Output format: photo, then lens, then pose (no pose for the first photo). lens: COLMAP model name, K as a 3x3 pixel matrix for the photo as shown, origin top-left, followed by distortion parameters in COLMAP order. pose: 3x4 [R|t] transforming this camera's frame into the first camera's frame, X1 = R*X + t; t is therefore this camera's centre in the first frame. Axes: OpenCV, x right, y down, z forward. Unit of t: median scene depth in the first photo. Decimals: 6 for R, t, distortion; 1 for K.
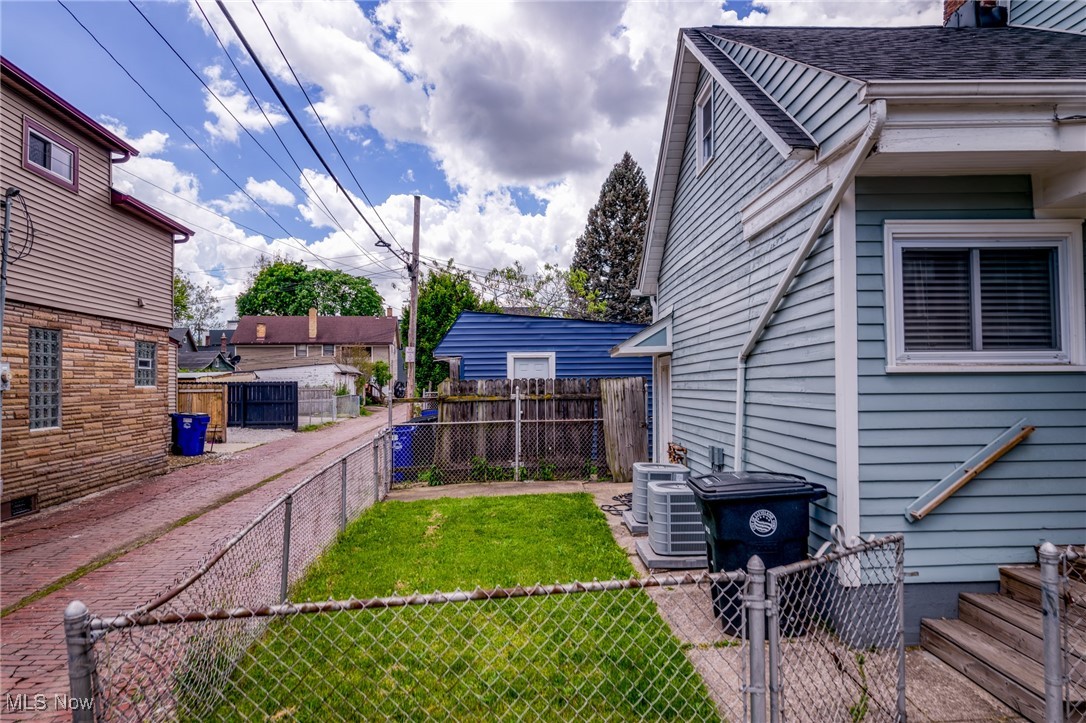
lens RADIAL K [[687.3, 0, 541.0], [0, 687.3, 360.0], [0, 0, 1]] dist [0.000890, 0.002924]
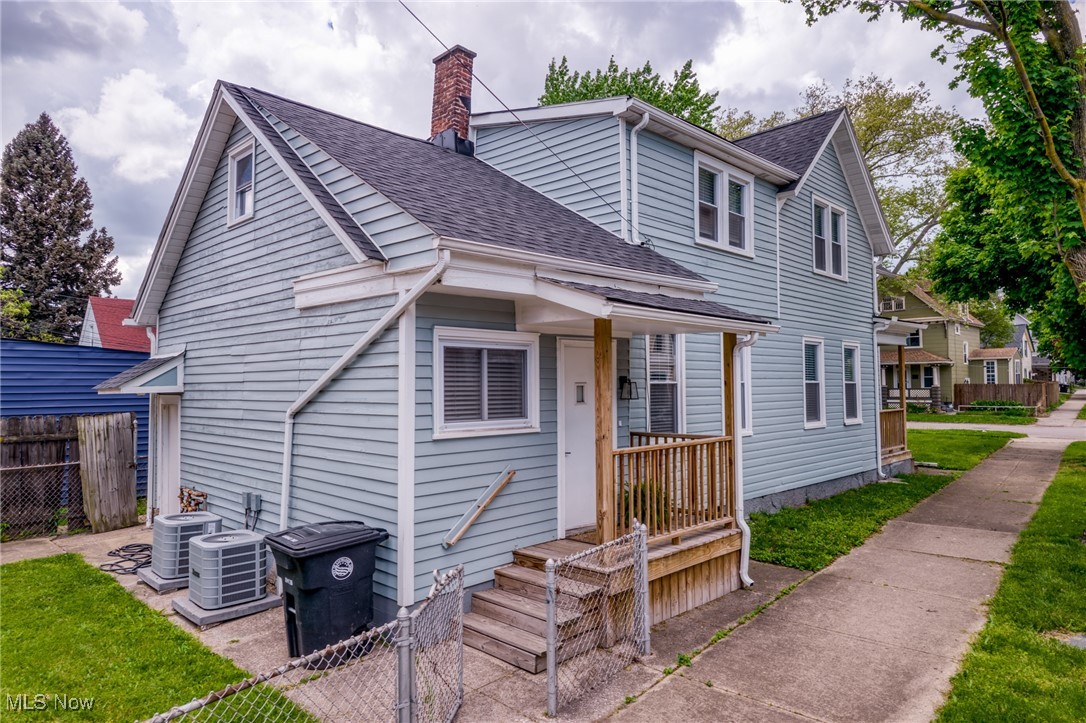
lens RADIAL K [[687.3, 0, 541.0], [0, 687.3, 360.0], [0, 0, 1]] dist [0.000890, 0.002924]
pose [[0.715666, 0.026900, 0.697925, -0.197990], [-0.021812, 0.999631, -0.016163, -0.082345], [-0.698102, -0.003656, 0.715989, -0.074472]]
